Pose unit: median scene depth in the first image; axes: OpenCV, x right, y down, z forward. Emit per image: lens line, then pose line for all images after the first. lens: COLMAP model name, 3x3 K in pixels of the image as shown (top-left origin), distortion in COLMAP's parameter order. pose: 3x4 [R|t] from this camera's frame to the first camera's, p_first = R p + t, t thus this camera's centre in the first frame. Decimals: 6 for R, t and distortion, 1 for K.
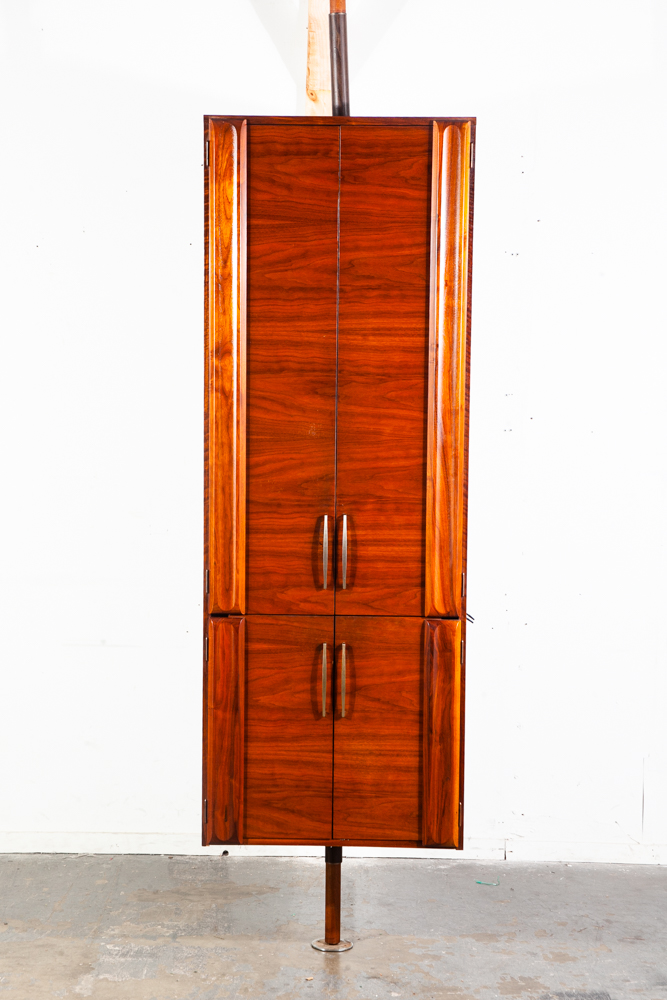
lens RADIAL K [[1967.5, 0, 333.5], [0, 1967.5, 500.0], [0, 0, 1]] dist [0.223065, 0.349958]
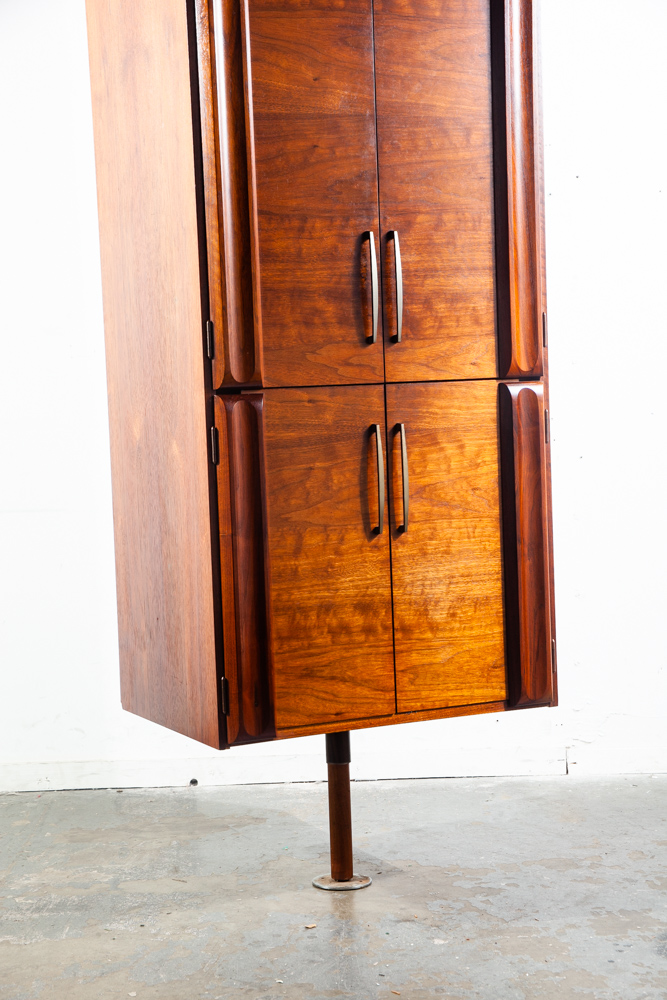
lens RADIAL K [[1821.6, 0, 333.5], [0, 1821.6, 500.0], [0, 0, 1]] dist [0.246999, 0.182159]
pose [[0.998851, -0.047517, 0.006206, -0.001264], [0.047676, 0.998455, -0.028536, 0.108773], [-0.004841, 0.028799, 0.999574, 0.353702]]
